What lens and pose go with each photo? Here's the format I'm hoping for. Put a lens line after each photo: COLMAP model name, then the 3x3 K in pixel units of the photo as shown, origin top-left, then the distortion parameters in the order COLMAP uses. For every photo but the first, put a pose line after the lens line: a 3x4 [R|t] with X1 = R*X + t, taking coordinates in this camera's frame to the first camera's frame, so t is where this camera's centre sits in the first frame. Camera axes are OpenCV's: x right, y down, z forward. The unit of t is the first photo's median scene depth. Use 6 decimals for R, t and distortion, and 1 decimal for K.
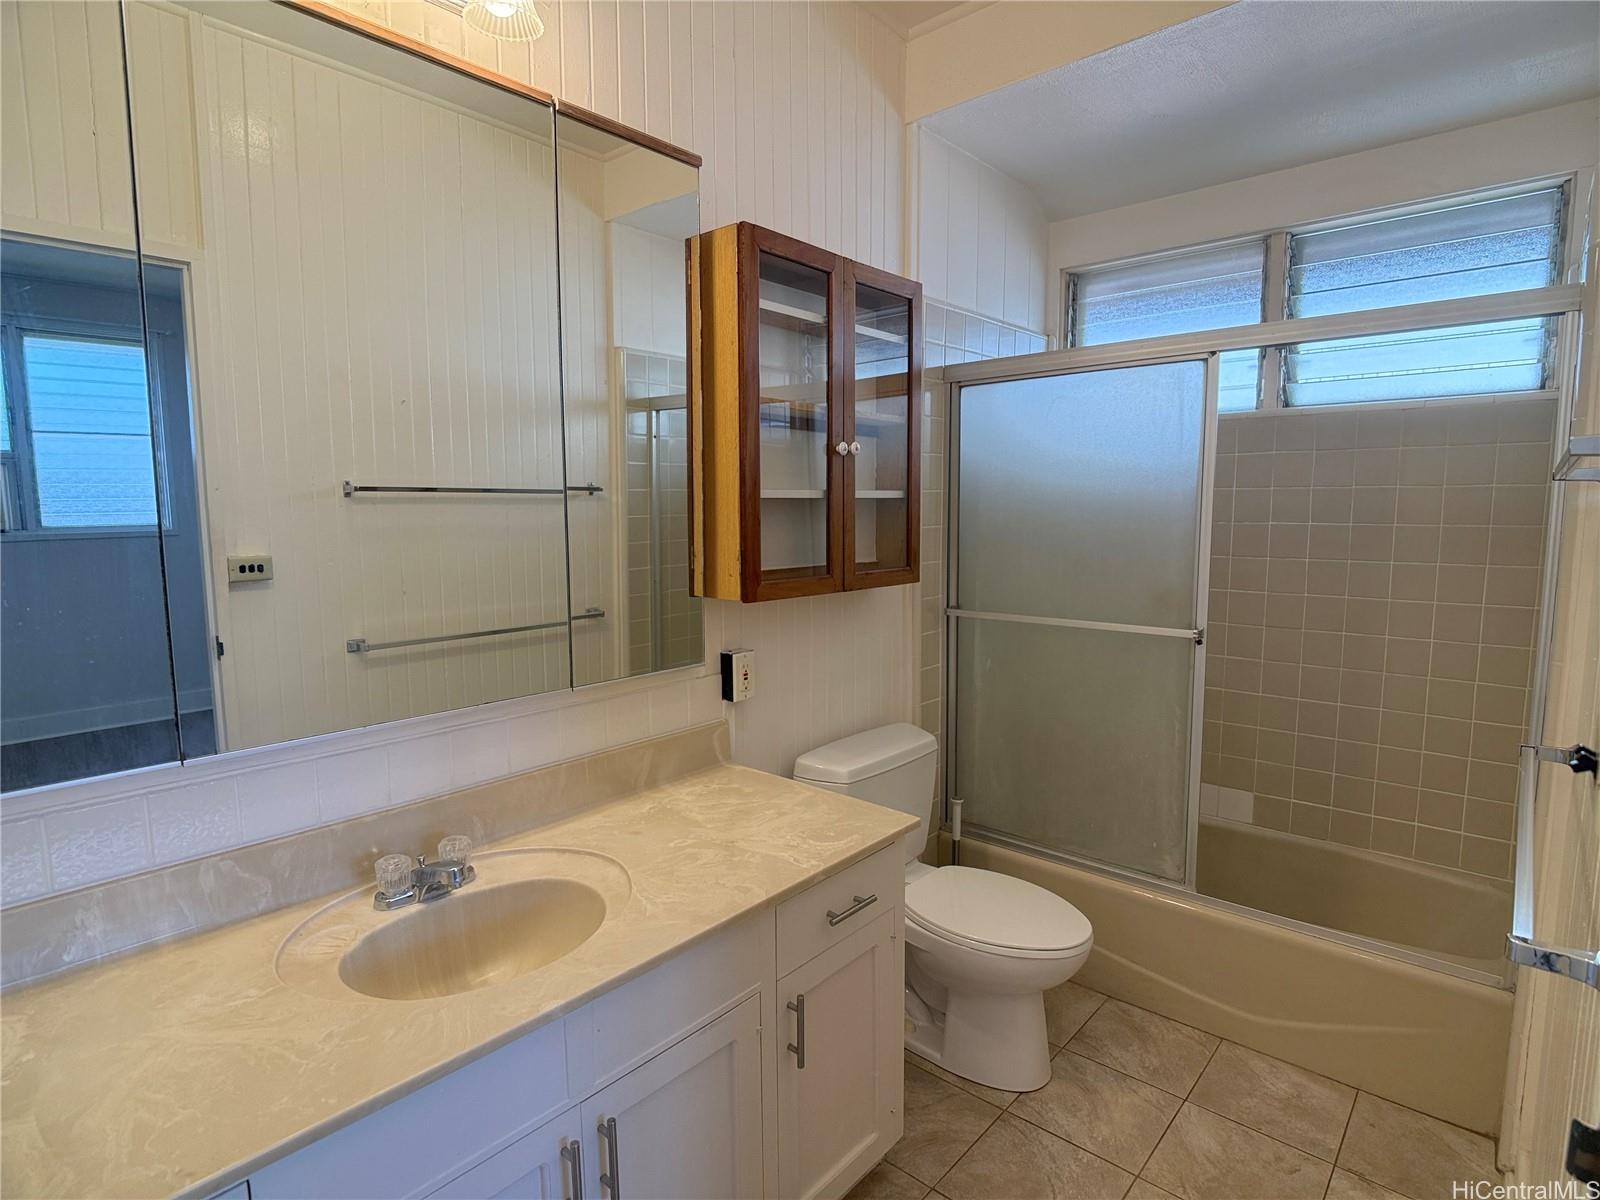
lens RADIAL K [[838.9, 0, 802.9], [0, 838.9, 604.6], [0, 0, 1]] dist [-0.008579, -0.005100]
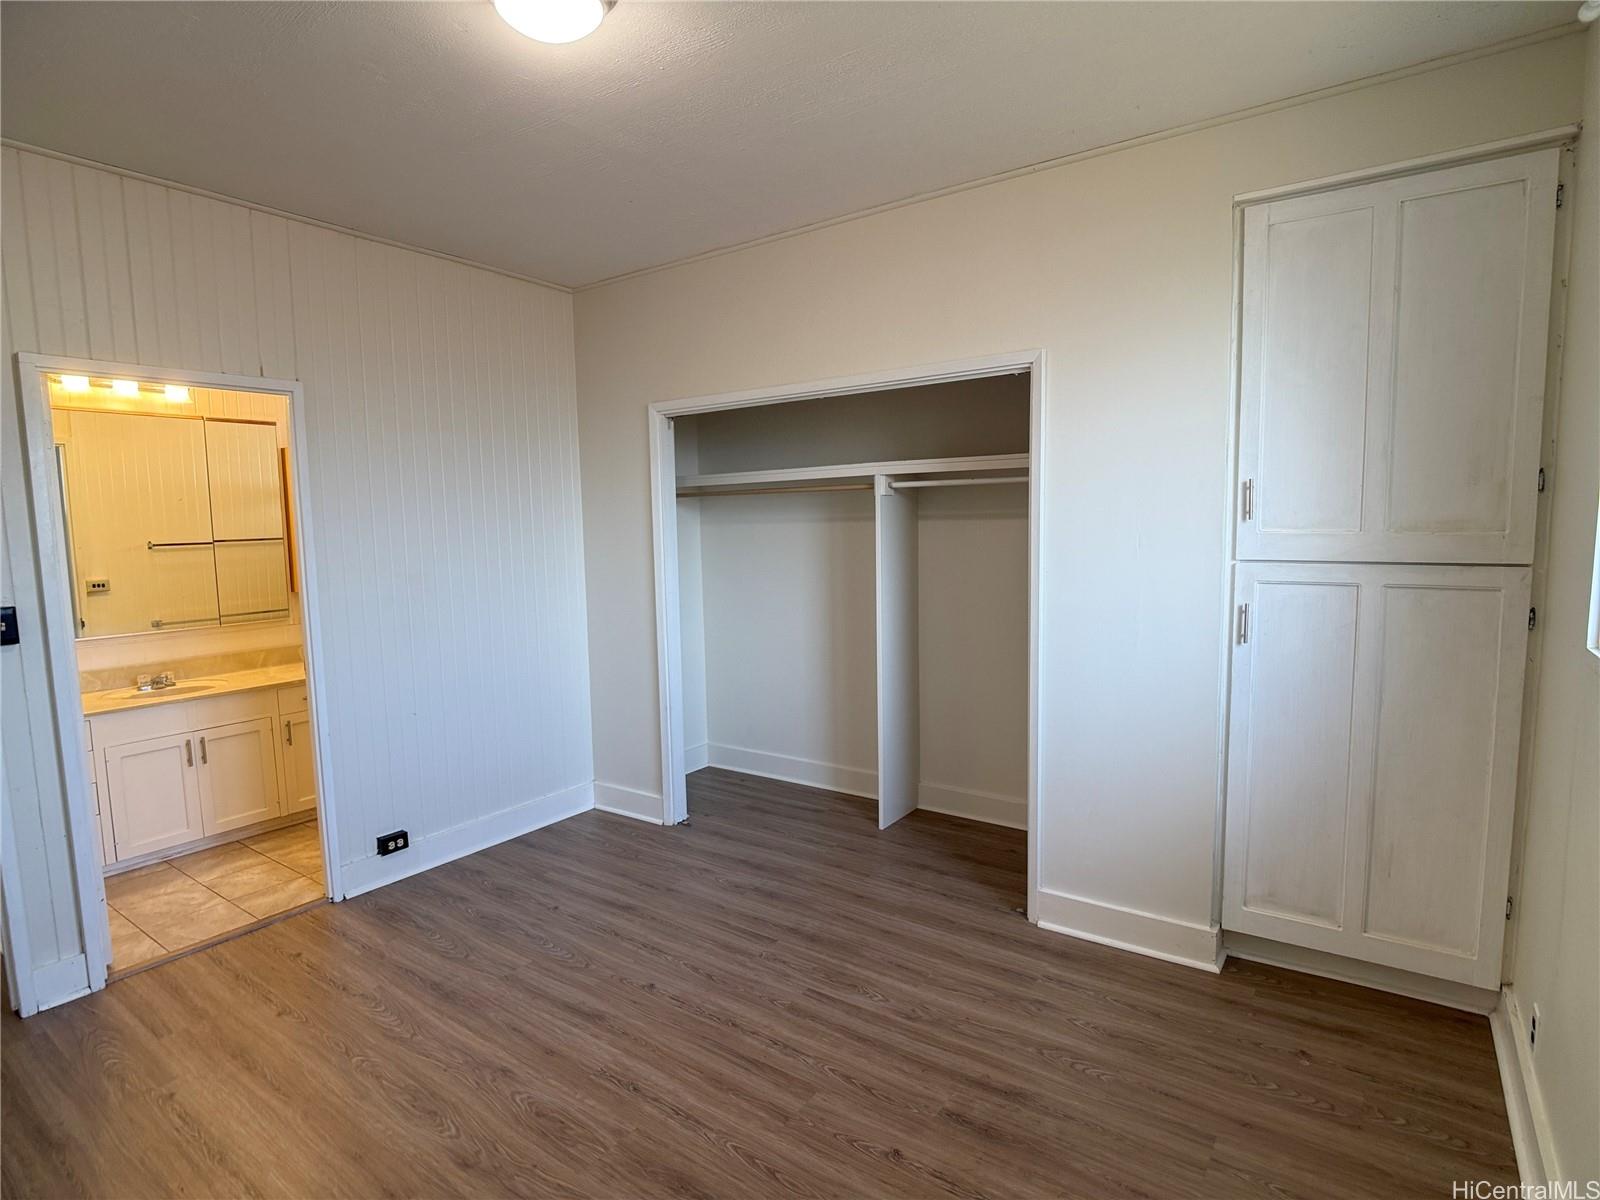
lens RADIAL K [[838.9, 0, 808.8], [0, 838.9, 601.0], [0, 0, 1]] dist [-0.008579, -0.005100]
pose [[0.993502, -0.019031, 0.112209, 0.879939], [0.020775, 0.999681, -0.014393, 0.062892], [-0.111900, 0.016631, 0.993580, -1.278506]]
